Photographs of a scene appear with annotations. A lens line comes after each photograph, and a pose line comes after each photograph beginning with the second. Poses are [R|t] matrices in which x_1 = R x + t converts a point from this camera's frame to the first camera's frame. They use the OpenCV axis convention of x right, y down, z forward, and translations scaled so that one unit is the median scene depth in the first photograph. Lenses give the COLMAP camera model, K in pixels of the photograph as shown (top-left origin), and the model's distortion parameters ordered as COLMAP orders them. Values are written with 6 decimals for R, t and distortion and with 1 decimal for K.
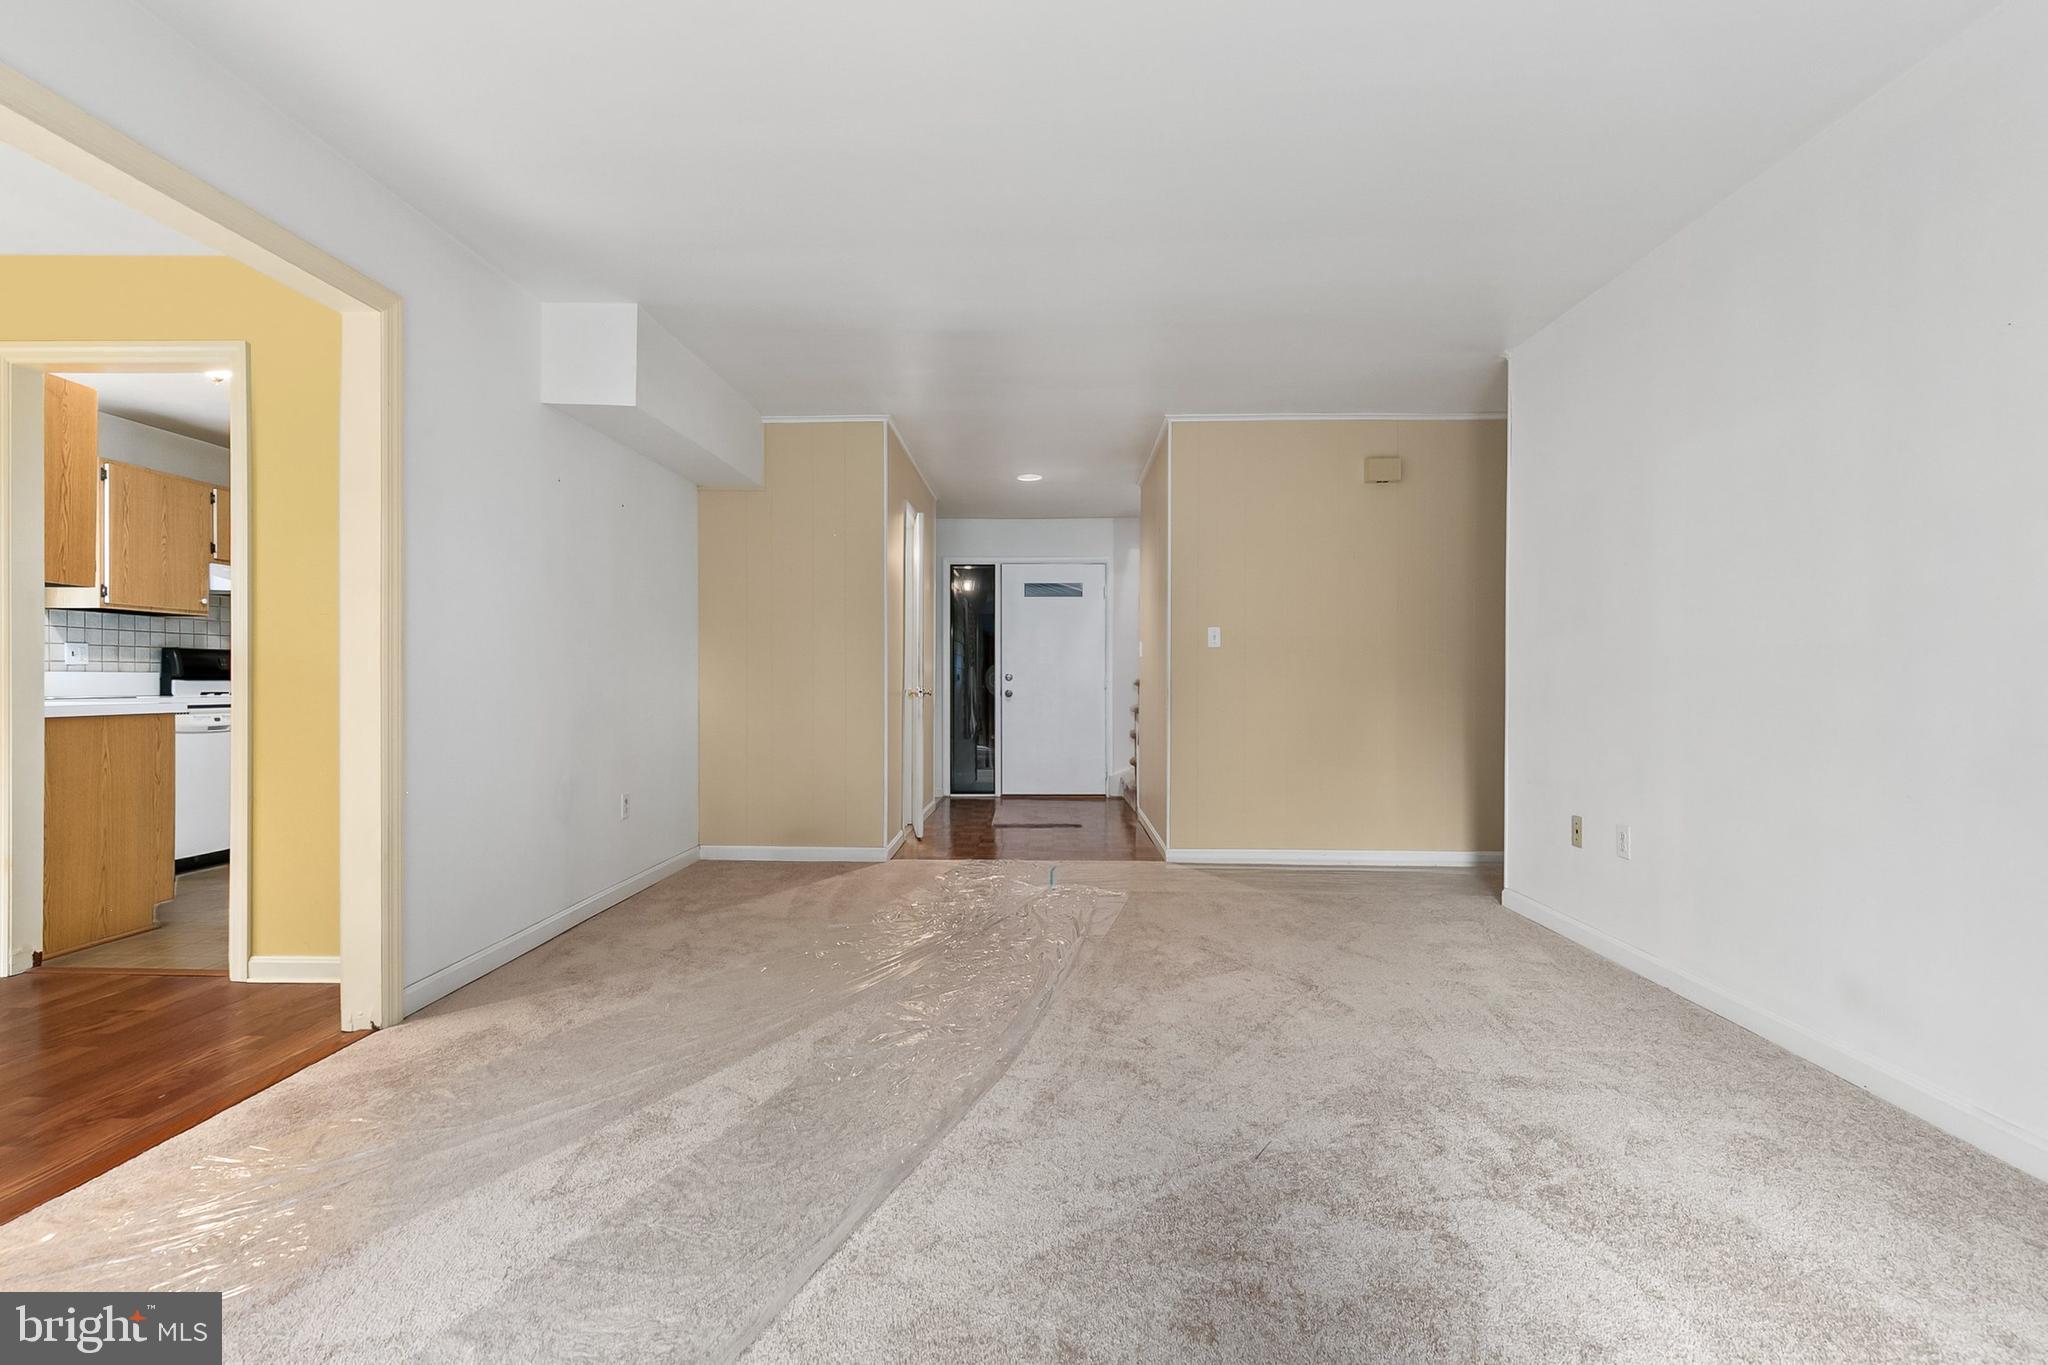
lens RADIAL K [[930.4, 0, 1029.9], [0, 930.4, 675.6], [0, 0, 1]] dist [0.006275, -0.001891]
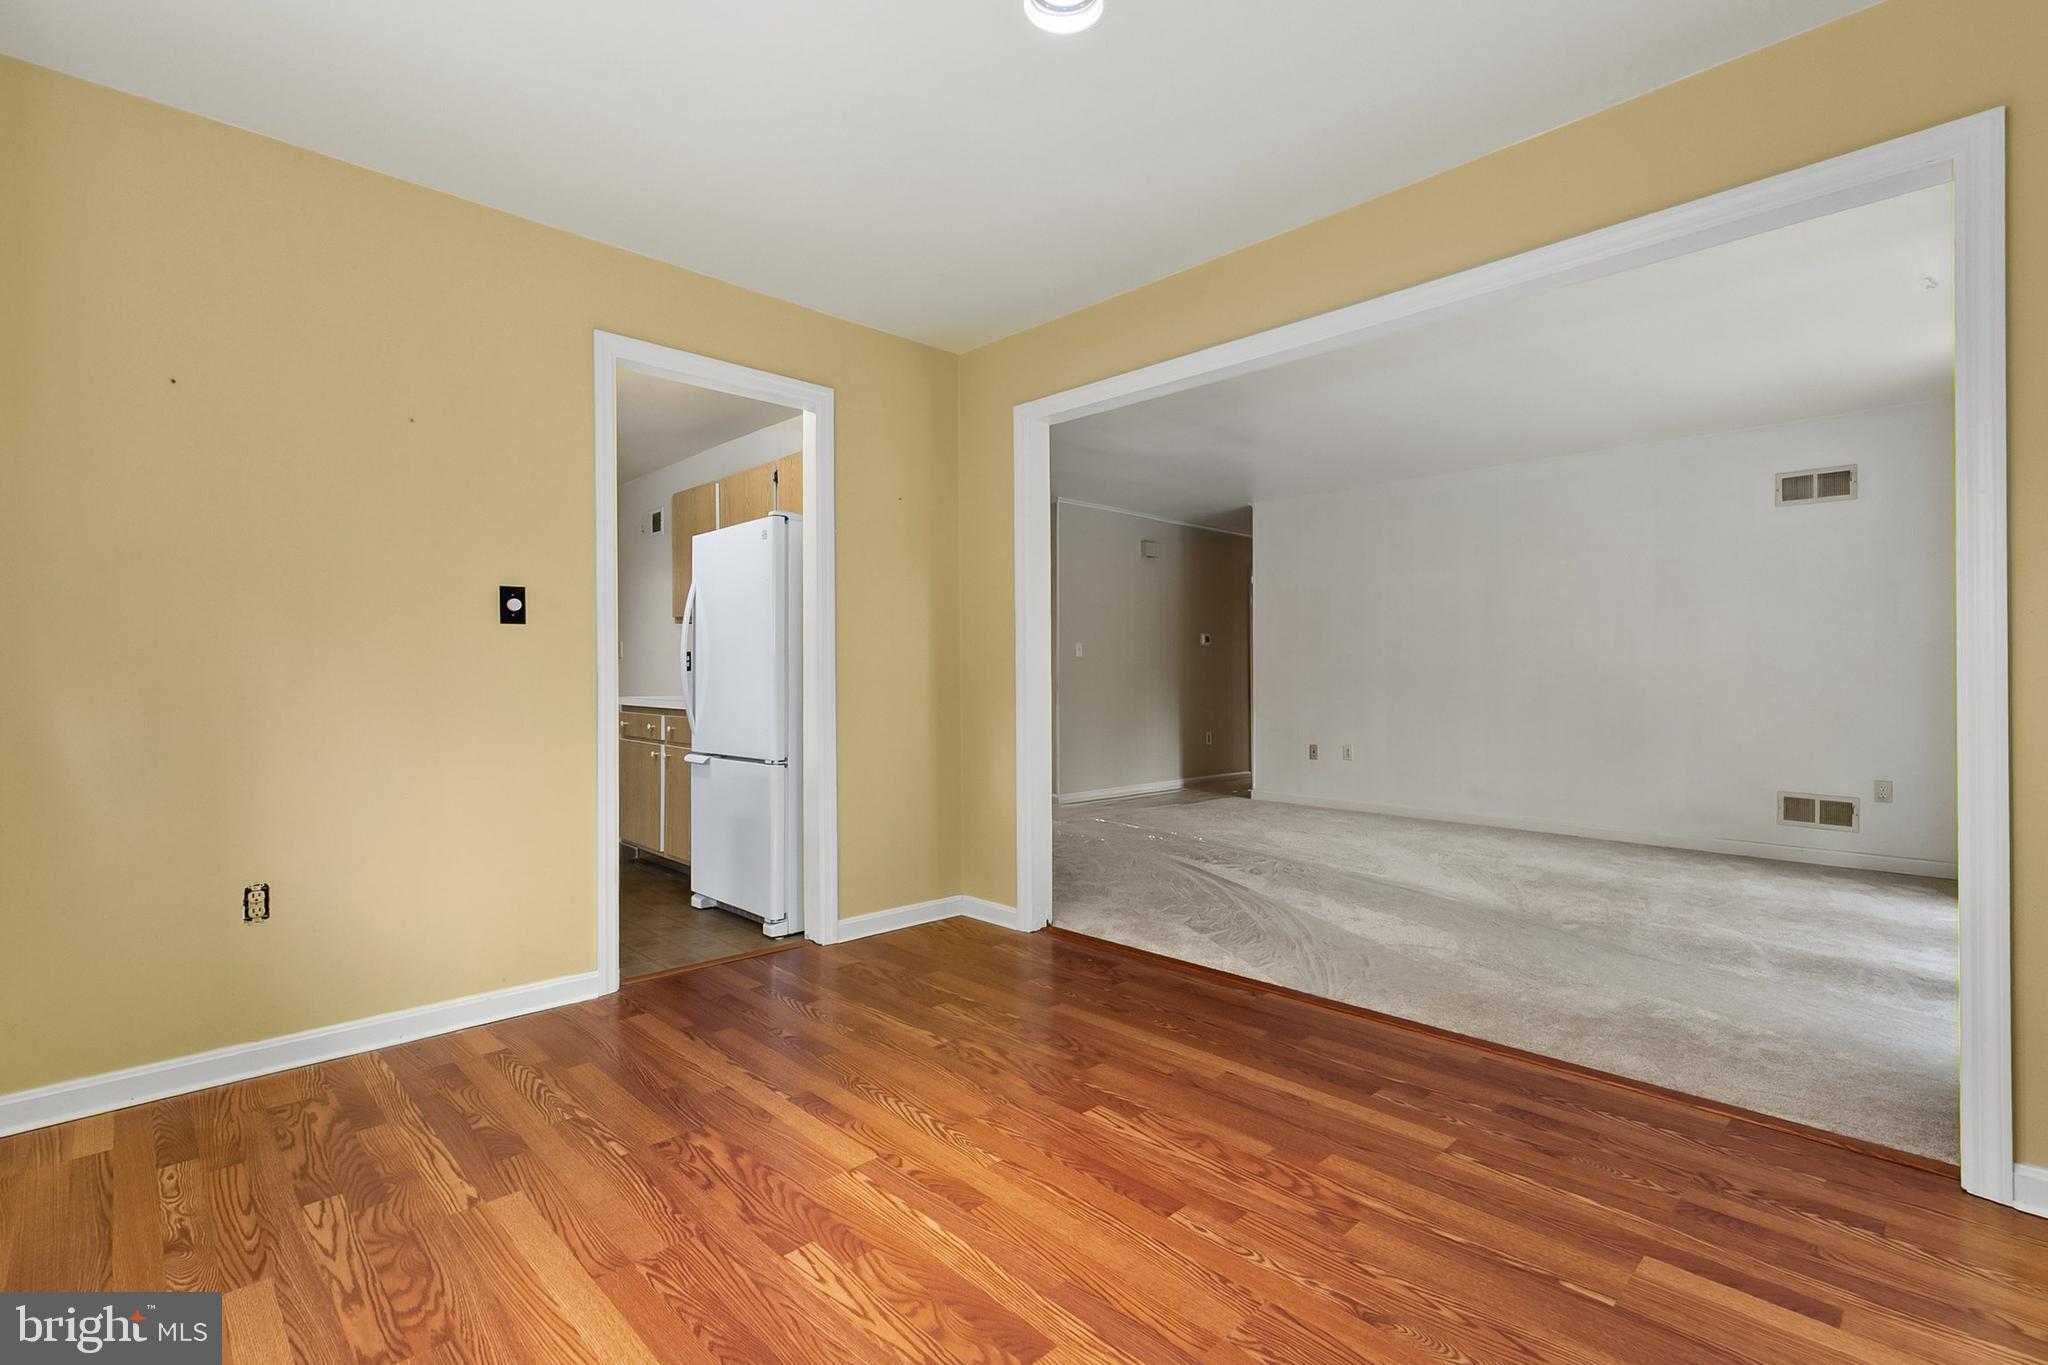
lens RADIAL K [[930.4, 0, 1020.9], [0, 930.4, 675.8], [0, 0, 1]] dist [0.006275, -0.001891]
pose [[0.702210, -0.002111, 0.711967, -1.007246], [-0.000121, 0.999995, 0.003085, -0.004650], [-0.711970, -0.002252, 0.702206, 0.017129]]
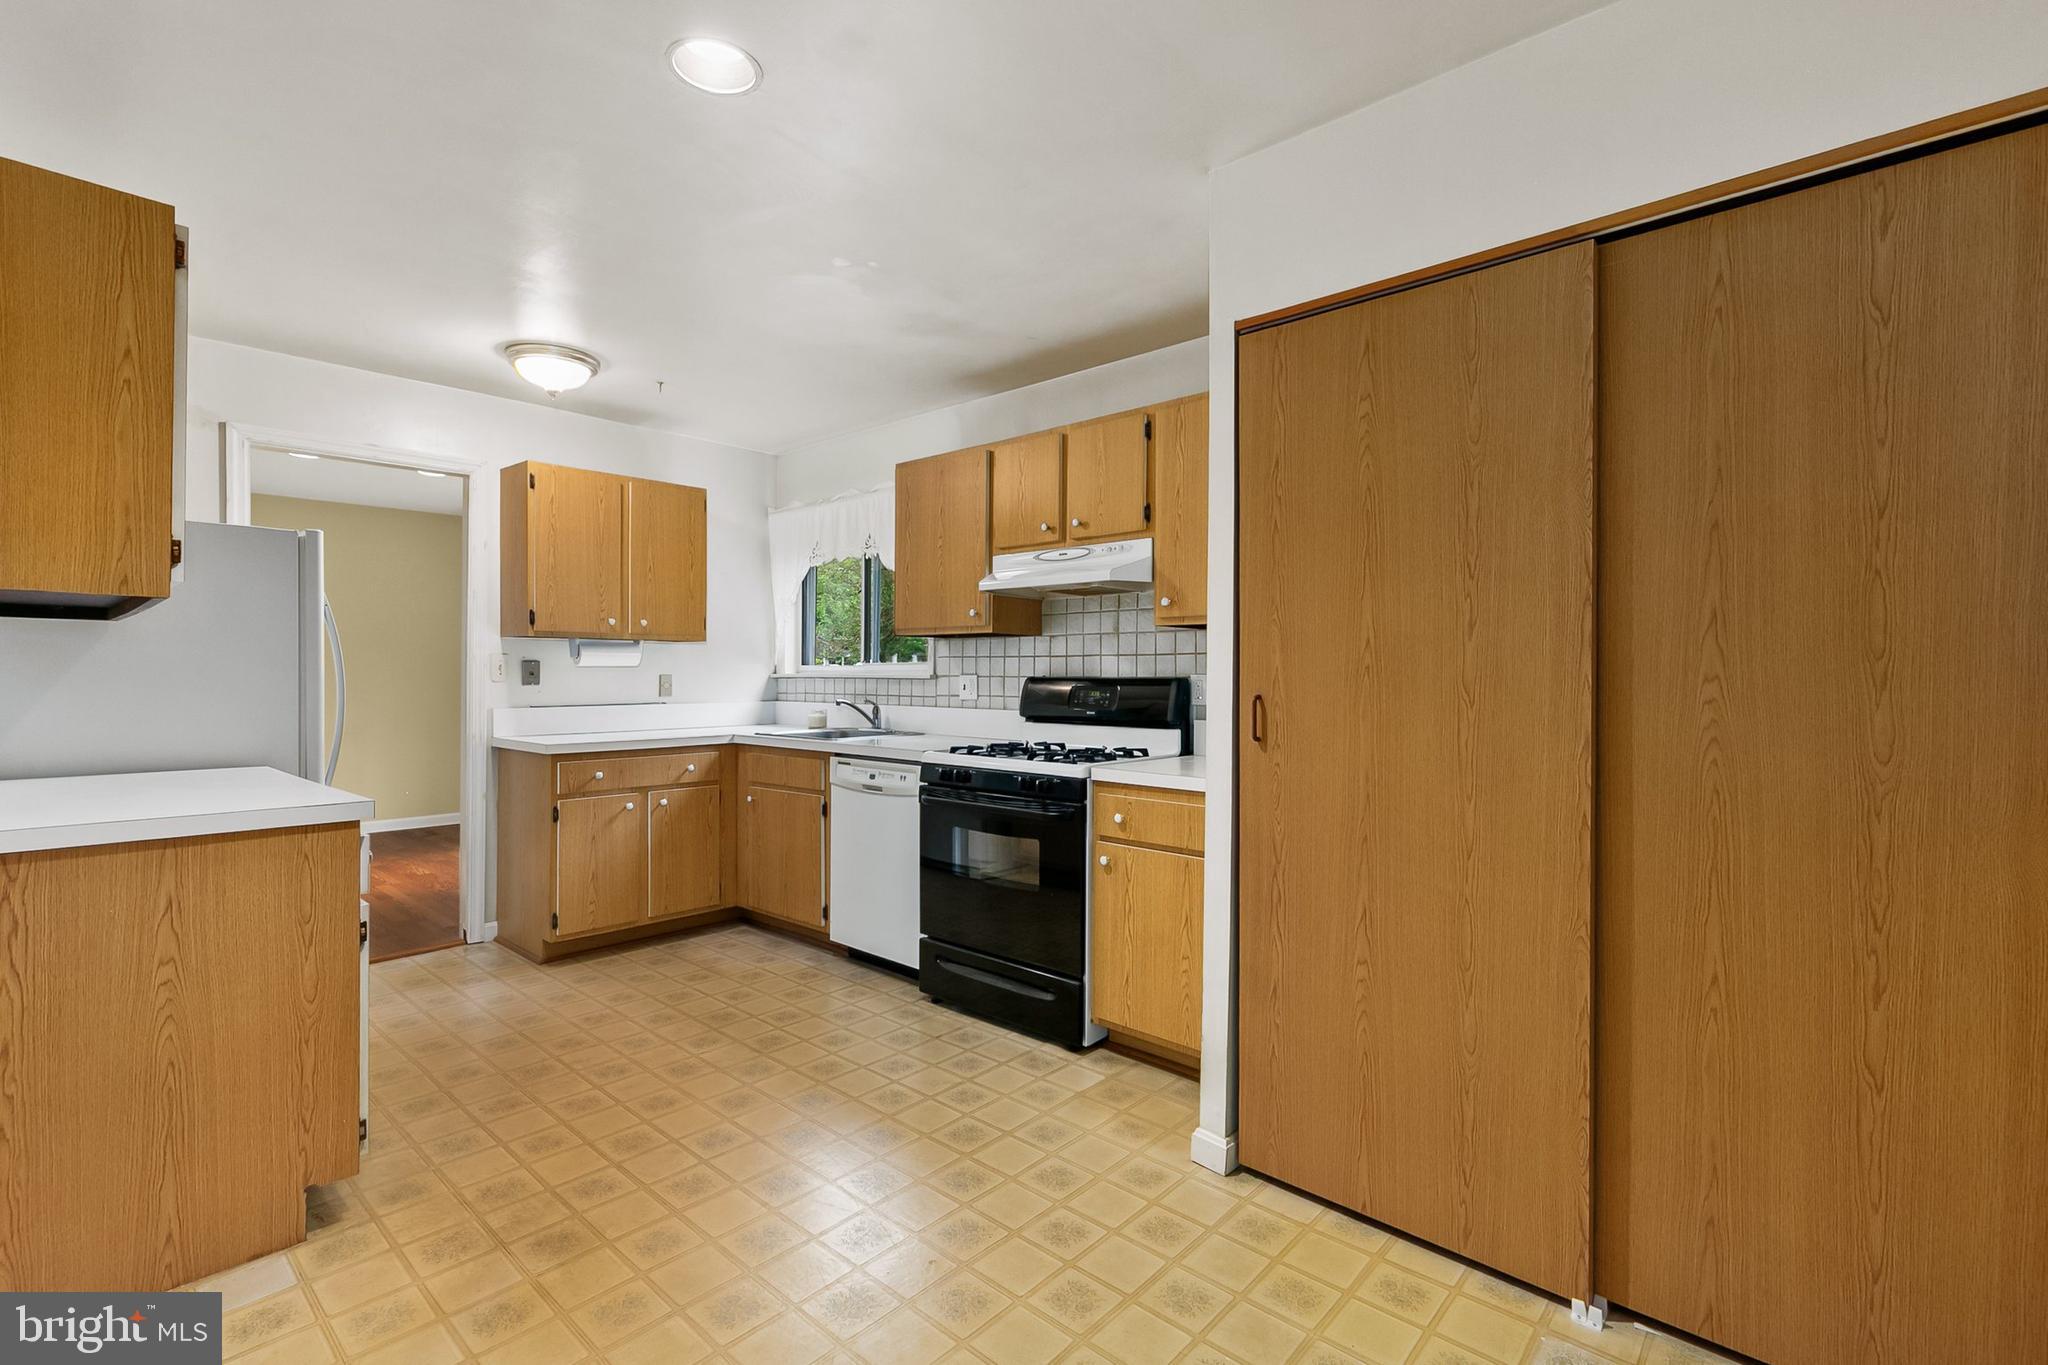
lens RADIAL K [[930.4, 0, 1024.7], [0, 930.4, 679.7], [0, 0, 1]] dist [0.006275, -0.001891]
pose [[-0.666716, 0.000583, -0.745311, -0.423124], [-0.001143, 0.999998, 0.001804, -0.032893], [0.745311, 0.002055, -0.666714, 1.662311]]
